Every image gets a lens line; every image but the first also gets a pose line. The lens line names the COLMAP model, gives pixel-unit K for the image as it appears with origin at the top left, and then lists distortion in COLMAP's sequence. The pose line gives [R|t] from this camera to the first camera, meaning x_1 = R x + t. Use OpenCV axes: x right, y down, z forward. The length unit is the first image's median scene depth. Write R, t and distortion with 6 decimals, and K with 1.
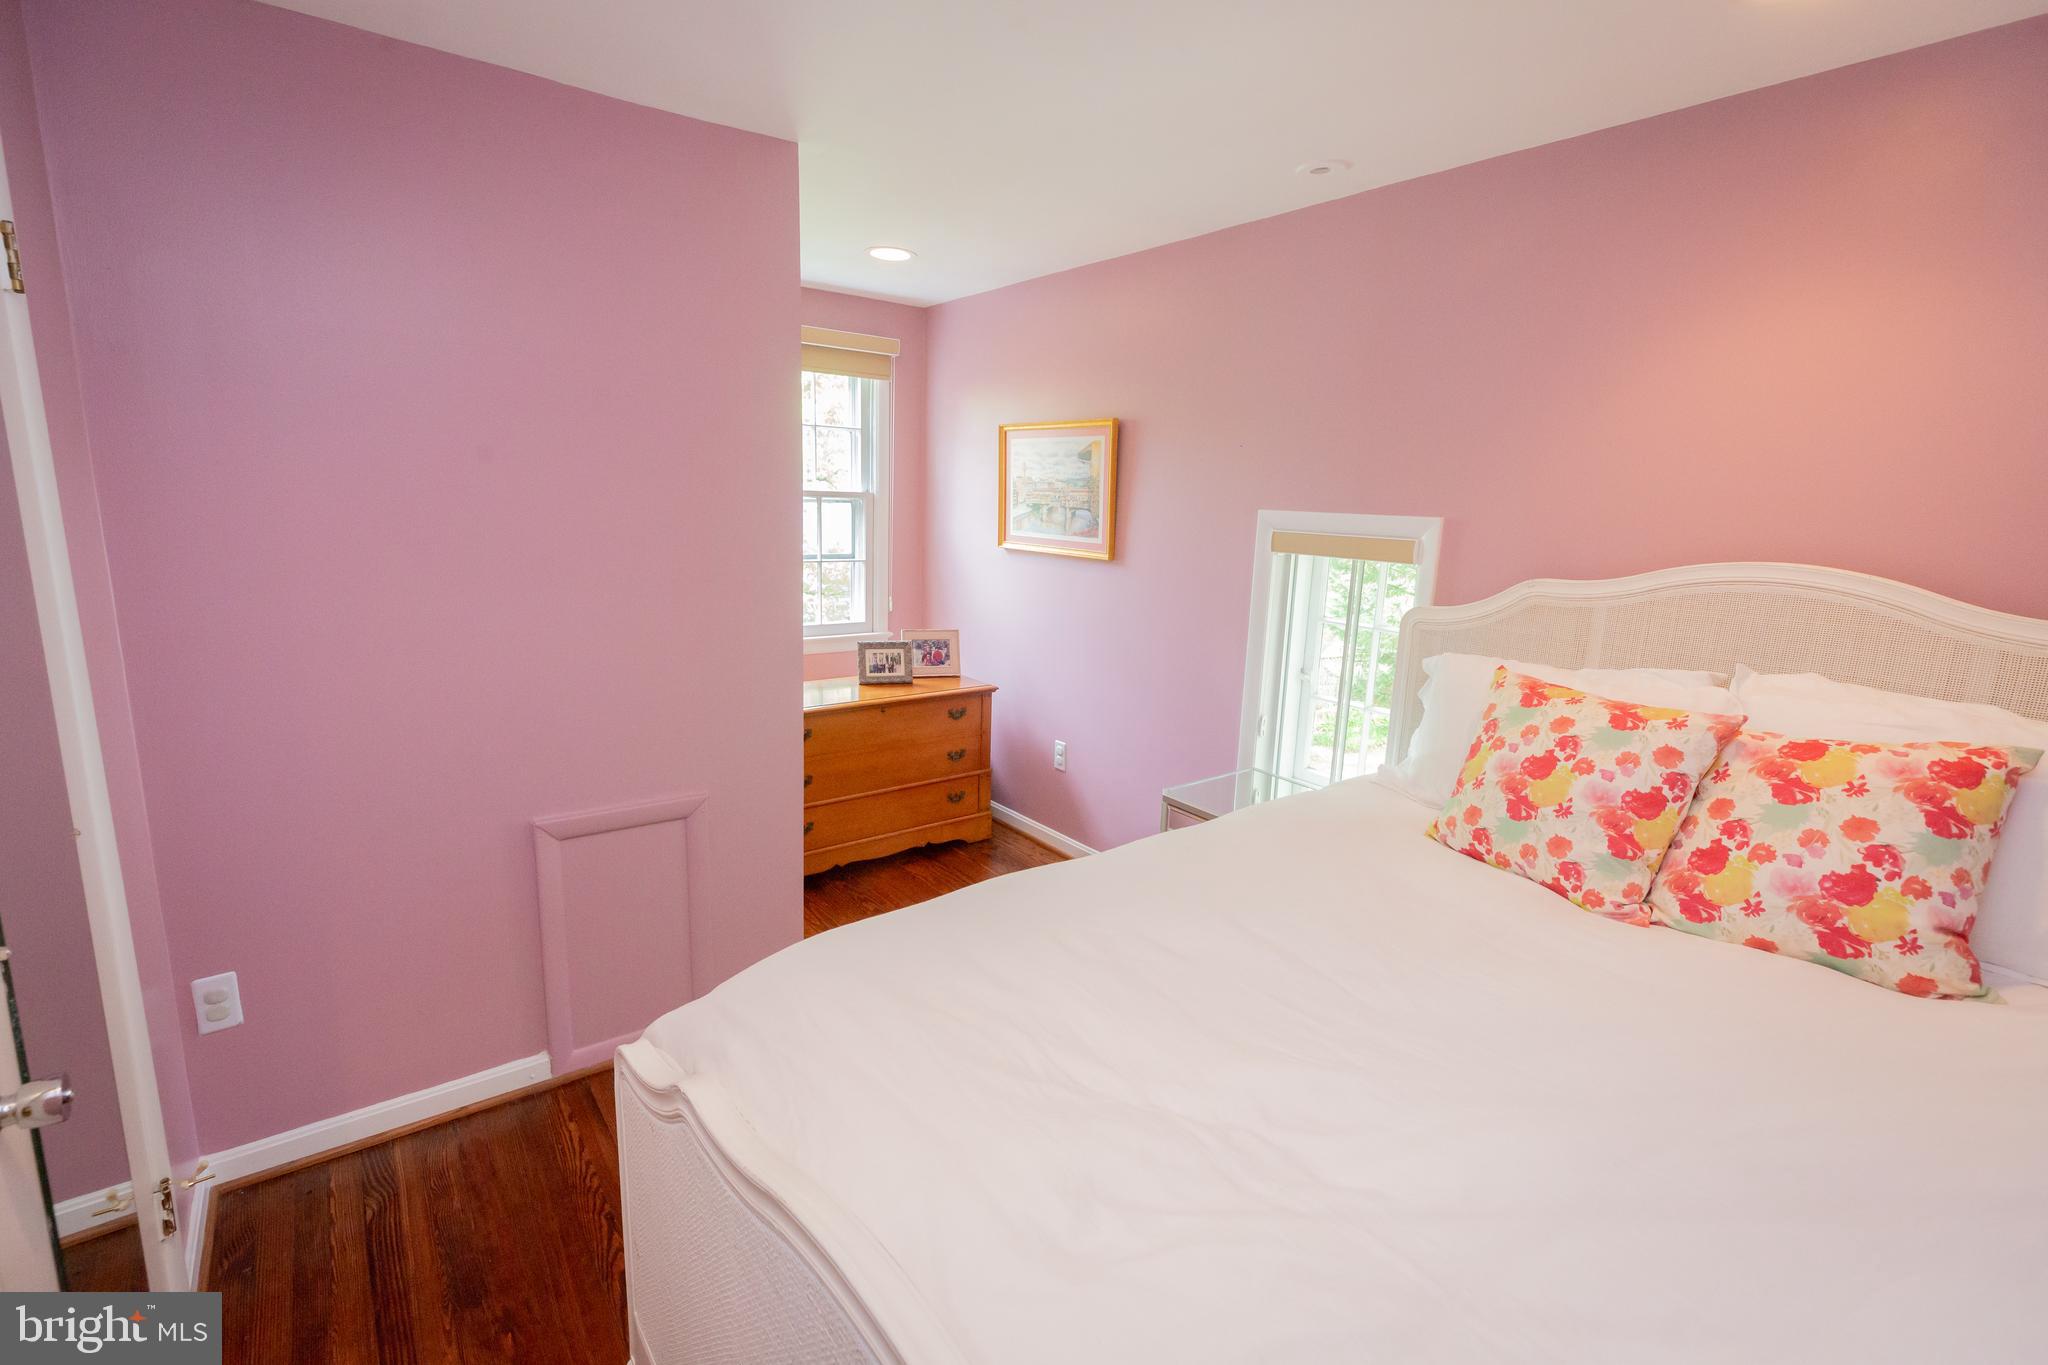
lens RADIAL K [[920.2, 0, 1014.8], [0, 920.2, 669.7], [0, 0, 1]] dist [0.000812, 0.000445]
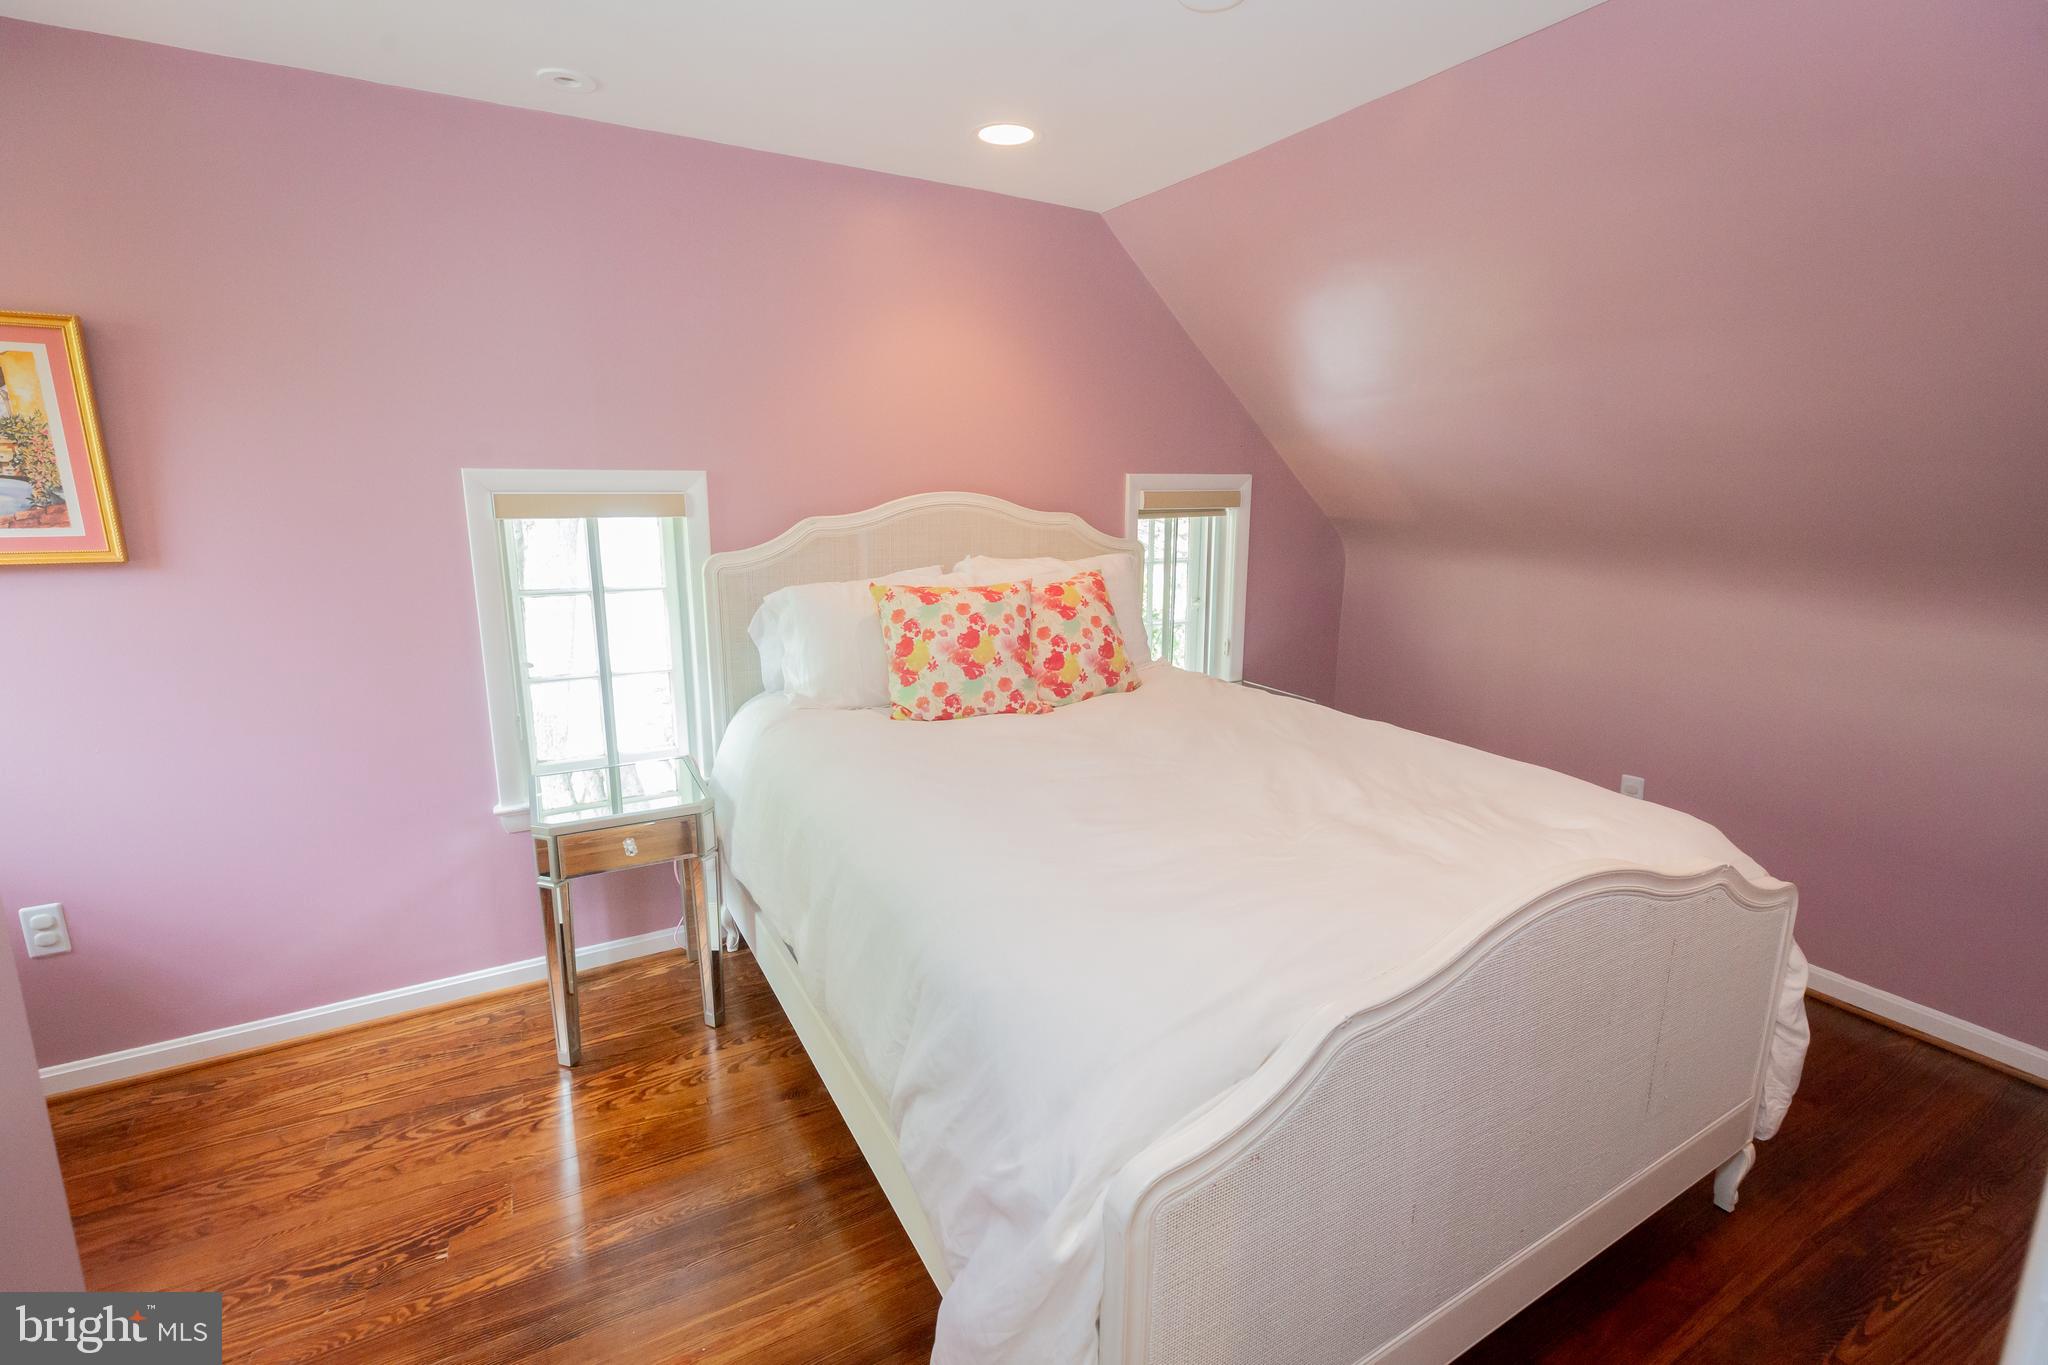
lens RADIAL K [[920.2, 0, 1014.8], [0, 920.2, 669.7], [0, 0, 1]] dist [0.000812, 0.000445]
pose [[0.121831, -0.222793, 0.967223, -0.714585], [0.189593, 0.961763, 0.197654, -0.104104], [-0.974275, 0.159299, 0.159413, 0.620007]]
